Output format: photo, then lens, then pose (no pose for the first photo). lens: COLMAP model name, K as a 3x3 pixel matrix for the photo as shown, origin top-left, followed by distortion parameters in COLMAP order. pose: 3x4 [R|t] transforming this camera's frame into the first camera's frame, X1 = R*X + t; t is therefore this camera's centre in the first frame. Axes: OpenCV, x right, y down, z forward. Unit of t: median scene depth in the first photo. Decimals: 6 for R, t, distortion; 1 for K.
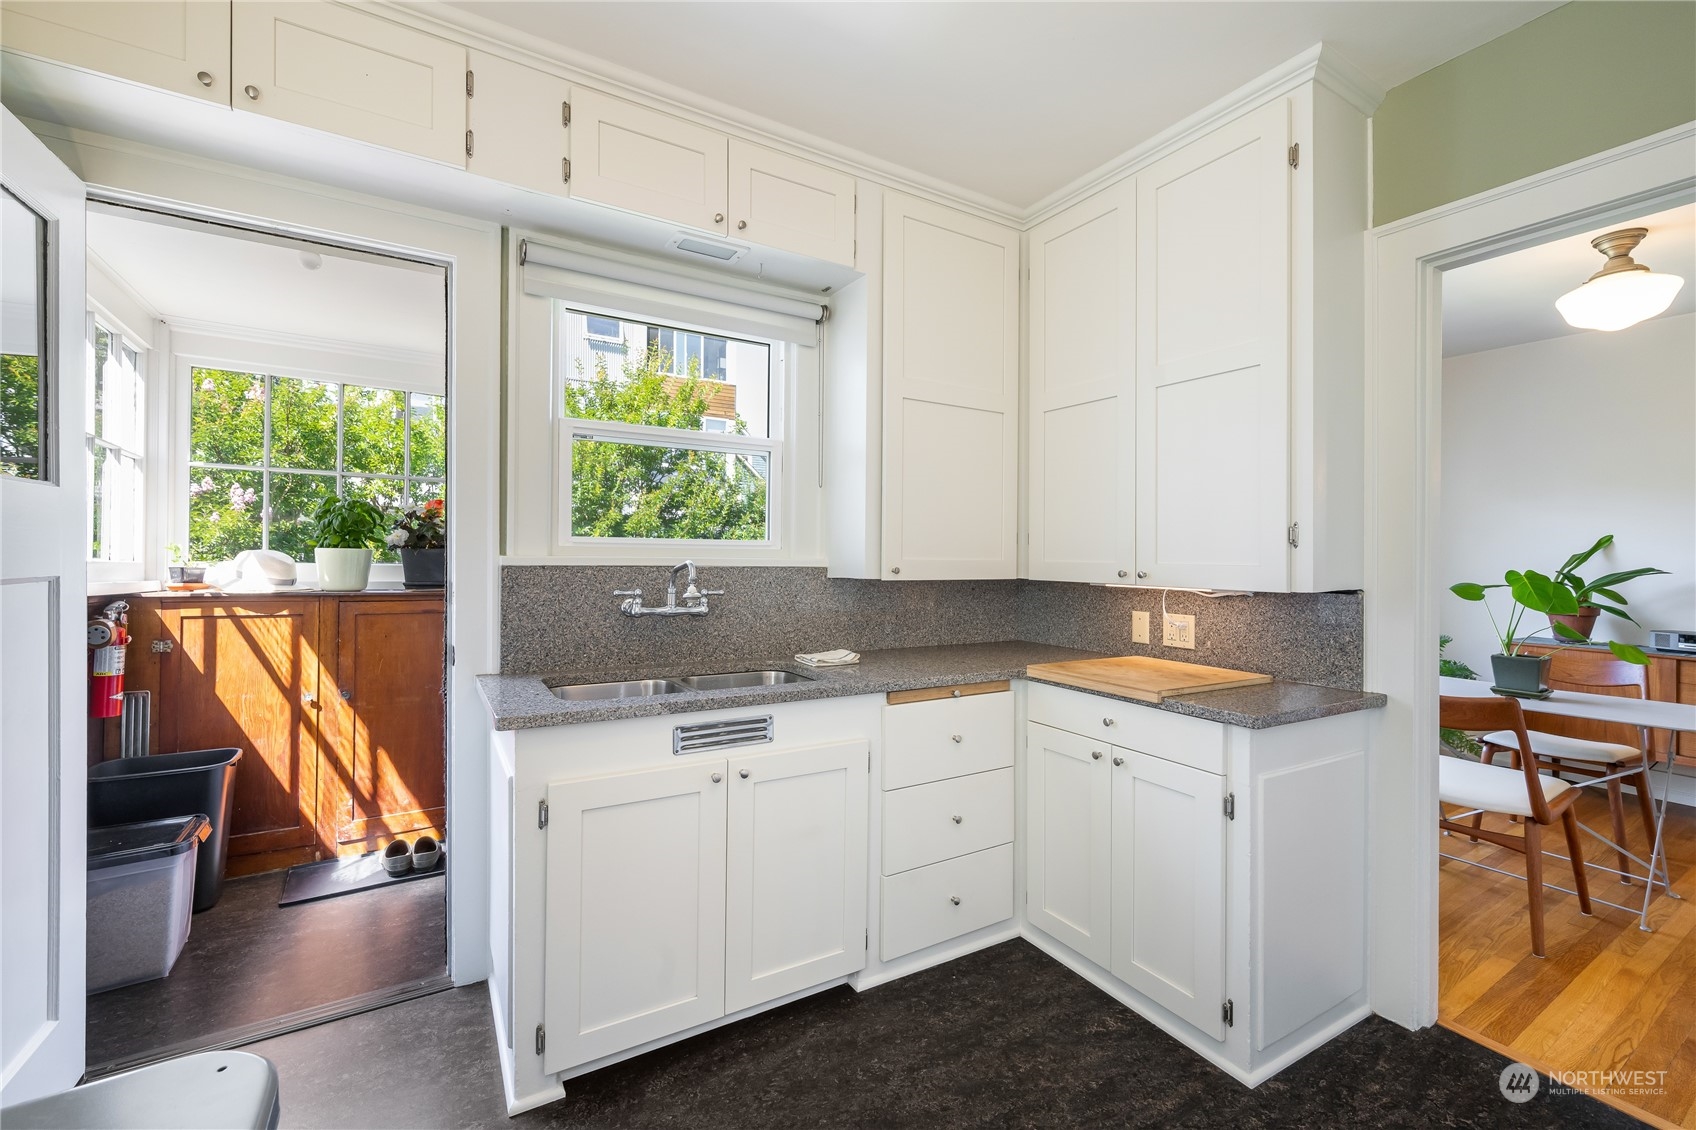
lens RADIAL K [[720.3, 0, 842.5], [0, 720.3, 552.7], [0, 0, 1]] dist [-0.001365, -0.000745]
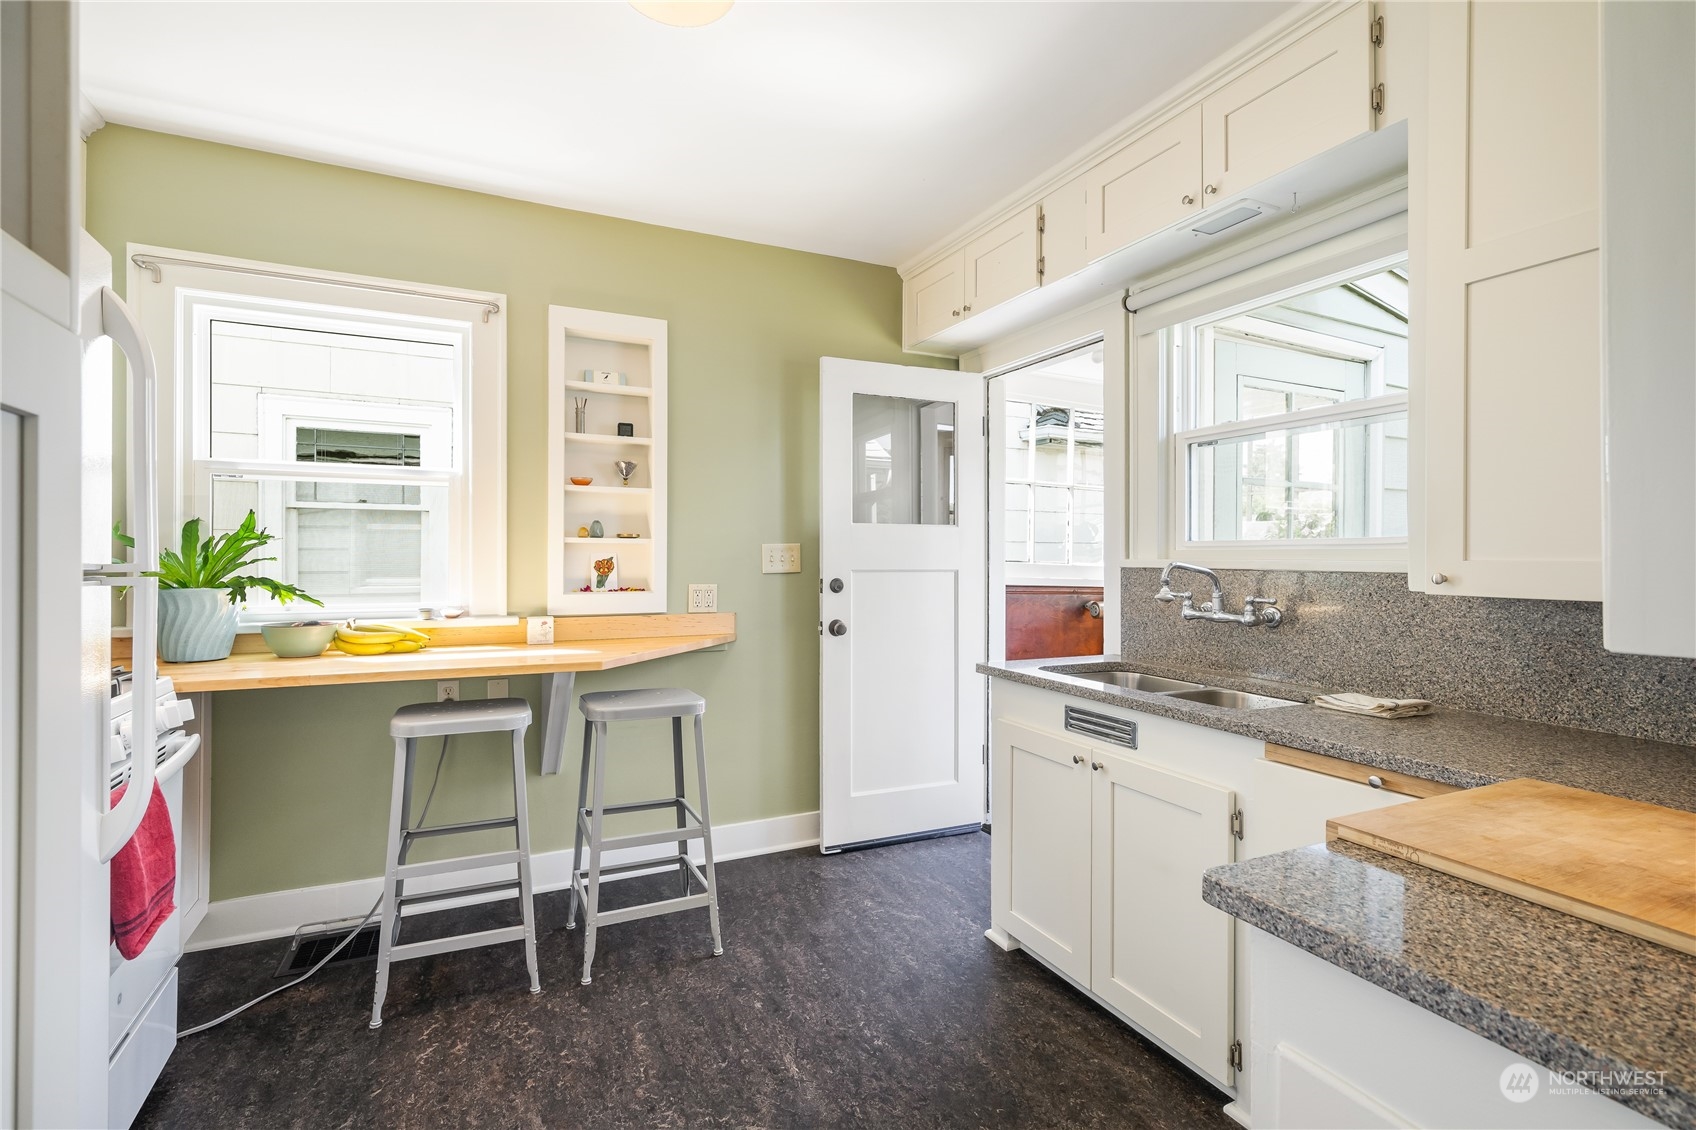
lens RADIAL K [[769.9, 0, 837.9], [0, 769.9, 560.1], [0, 0, 1]] dist [0.001925, -0.000396]
pose [[-0.090741, -0.007552, -0.995846, 0.832898], [-0.004170, 0.999965, -0.007203, 0.016691], [0.995866, 0.003499, -0.090769, 0.605738]]
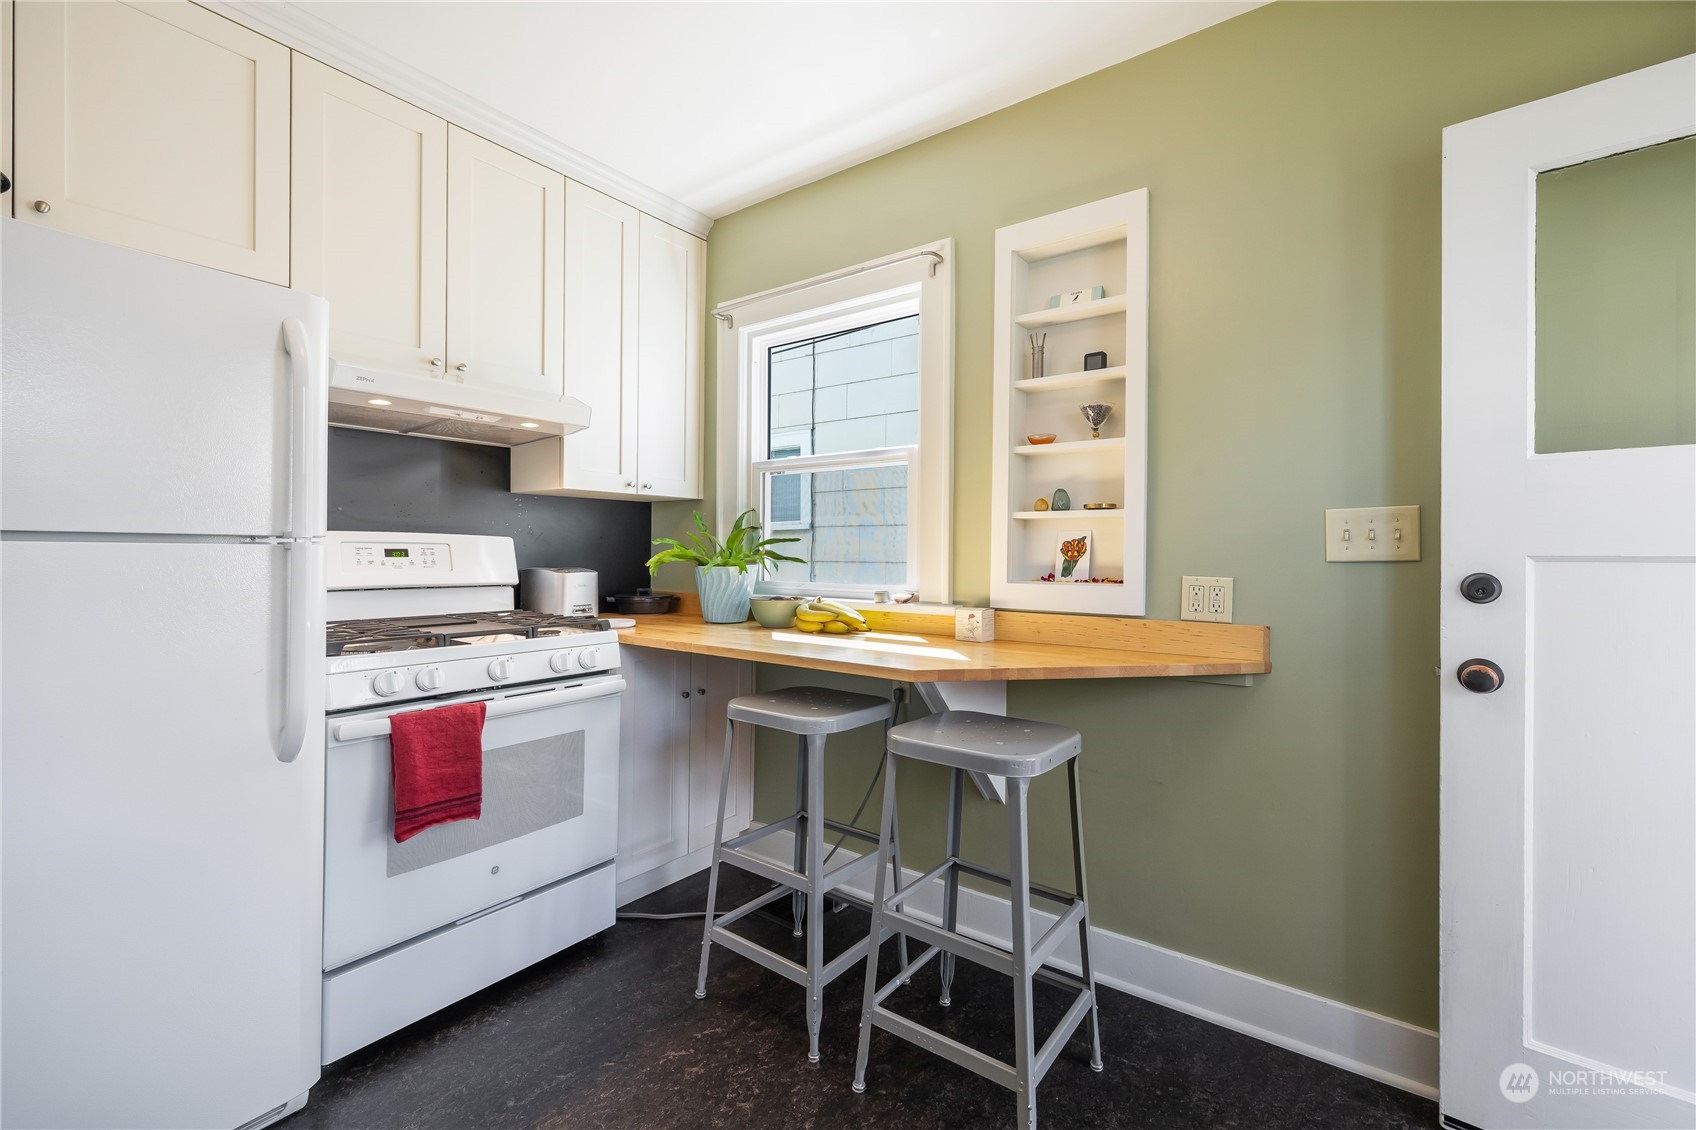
lens RADIAL K [[720.3, 0, 845.1], [0, 720.3, 550.2], [0, 0, 1]] dist [-0.001365, -0.000745]
pose [[-0.919101, -0.015236, -0.393726, 0.138068], [-0.013772, 0.999884, -0.006544, 0.033128], [0.393780, -0.000592, -0.919204, 0.848140]]
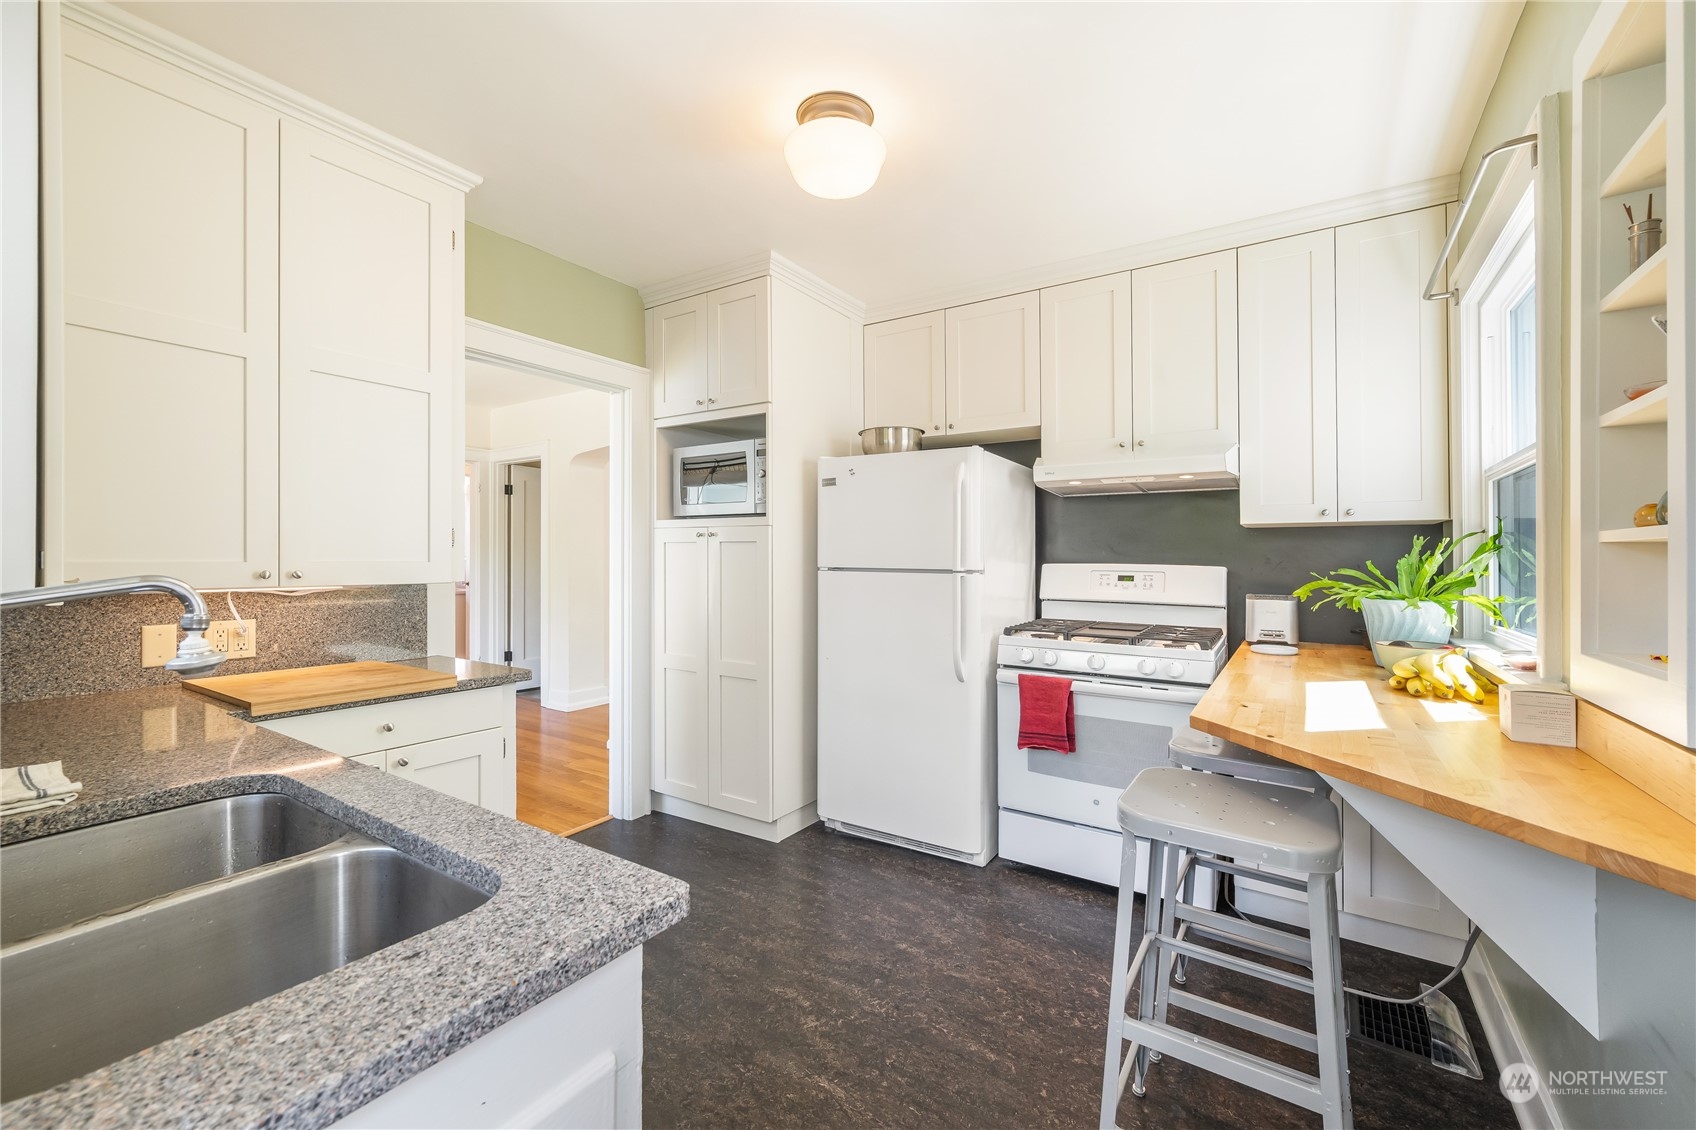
lens RADIAL K [[684.7, 0, 852.2], [0, 684.7, 564.1], [0, 0, 1]] dist [-0.000863, -0.000008]
pose [[-0.449427, -0.017876, 0.893138, -0.683266], [-0.011675, 0.999832, 0.014137, -0.003472], [-0.893241, -0.004074, -0.449560, 0.792453]]
